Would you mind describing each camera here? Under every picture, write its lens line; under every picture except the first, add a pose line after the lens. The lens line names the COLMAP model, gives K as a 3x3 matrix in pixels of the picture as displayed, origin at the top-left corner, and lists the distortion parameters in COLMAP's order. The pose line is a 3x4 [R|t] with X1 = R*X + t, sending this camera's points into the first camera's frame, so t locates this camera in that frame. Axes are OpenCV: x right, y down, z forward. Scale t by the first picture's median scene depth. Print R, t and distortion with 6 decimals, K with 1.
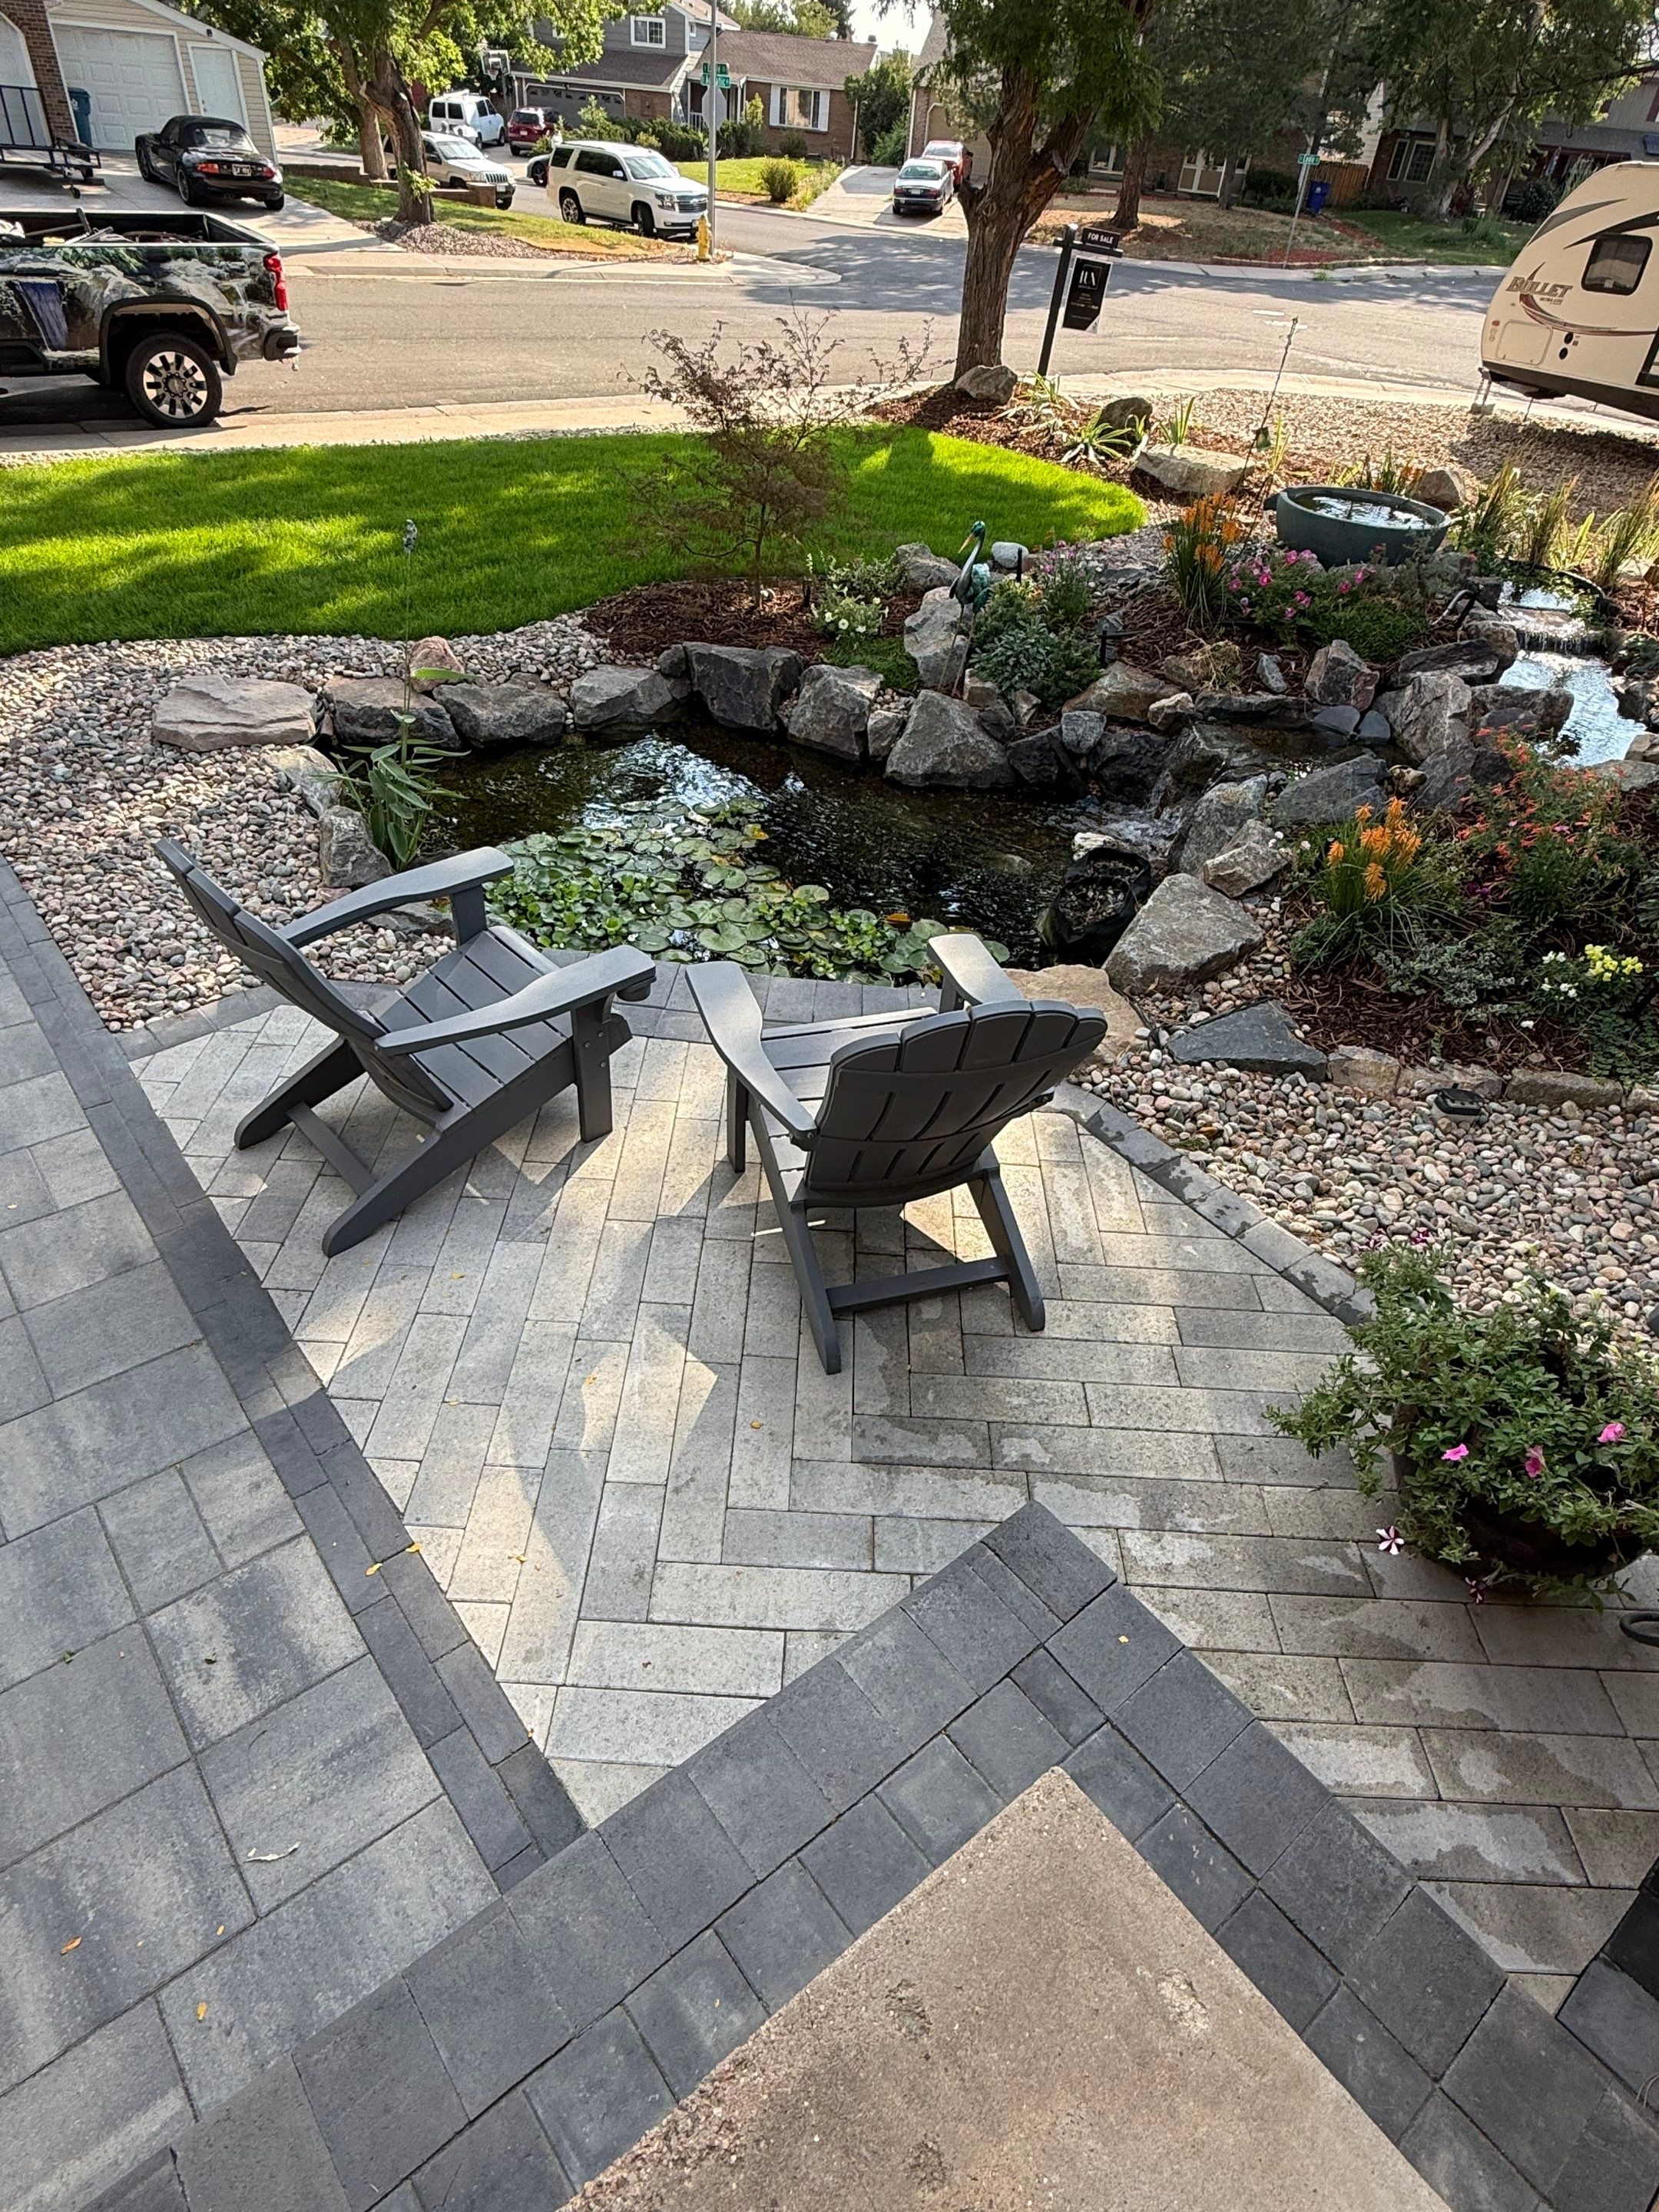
lens RADIAL K [[1316.3, 0, 850.7], [0, 1316.3, 1182.6], [0, 0, 1]] dist [-0.004863, 0.003572]
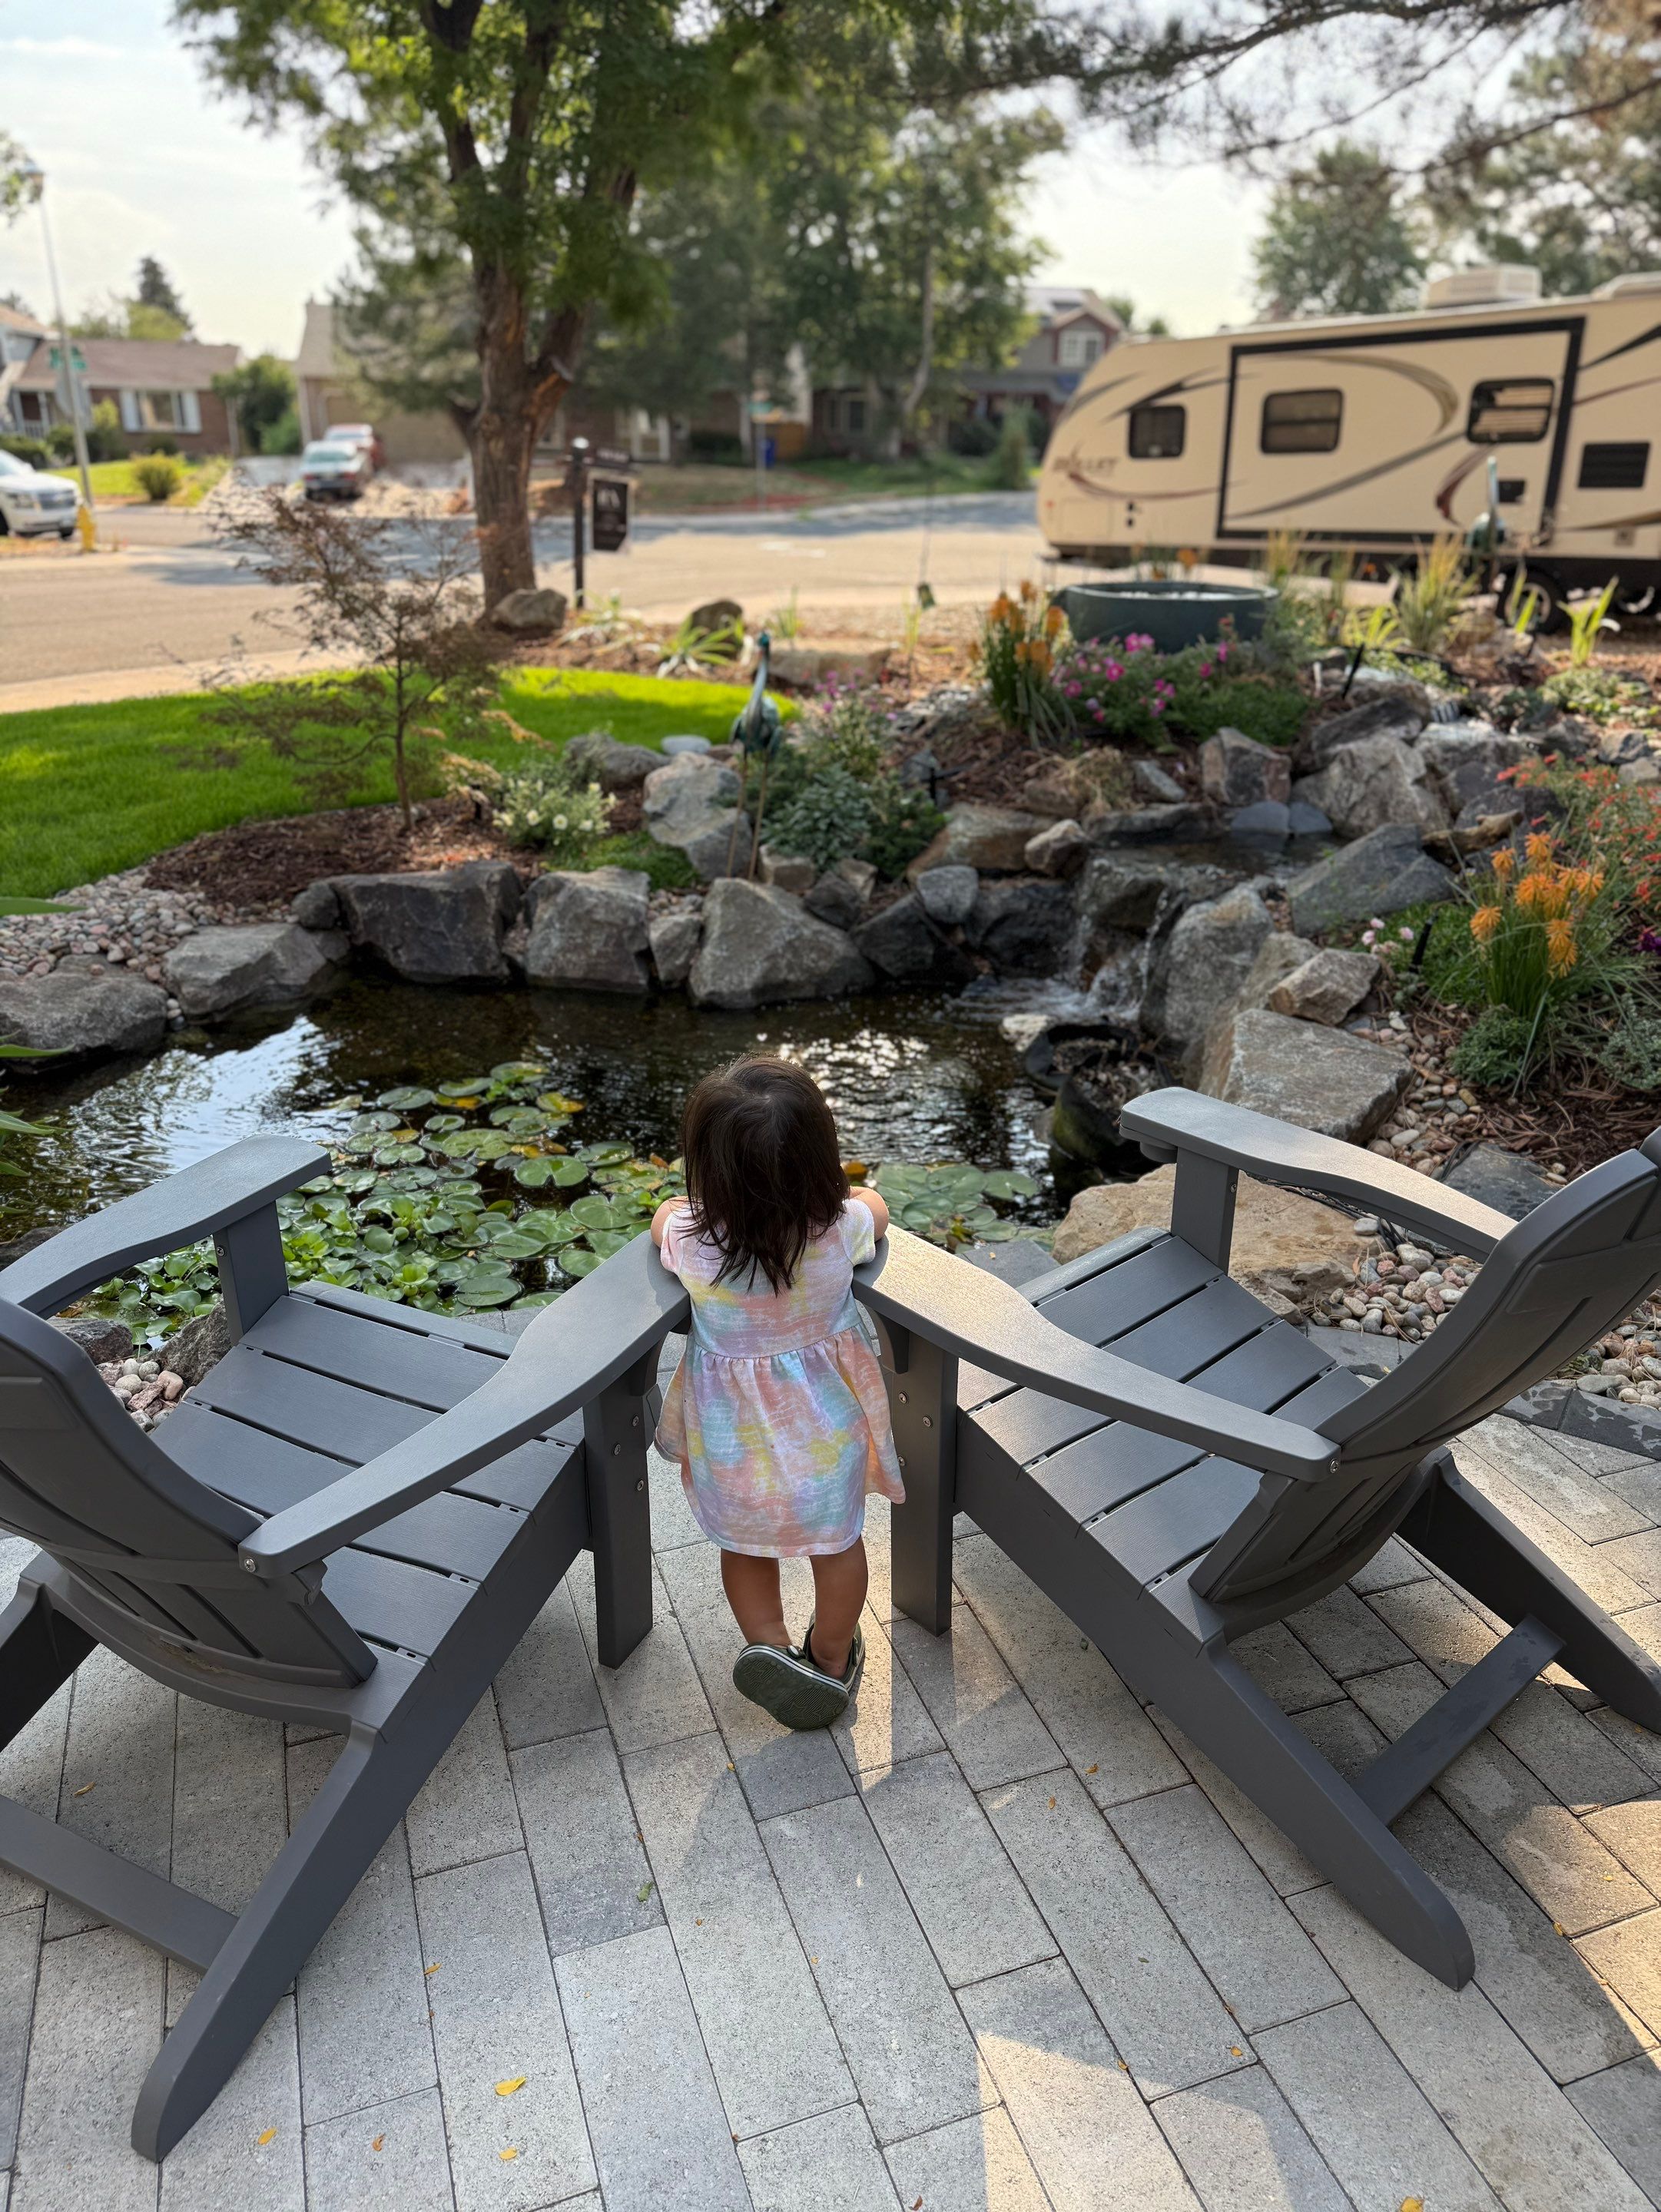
lens RADIAL K [[1627.2, 0, 855.4], [0, 1627.2, 1134.0], [0, 0, 1]] dist [0.143023, -0.230822]
pose [[0.932747, -0.205095, 0.296512, -0.157289], [0.279793, 0.930460, -0.236560, -0.026816], [-0.227375, 0.303613, 0.925267, 0.229537]]
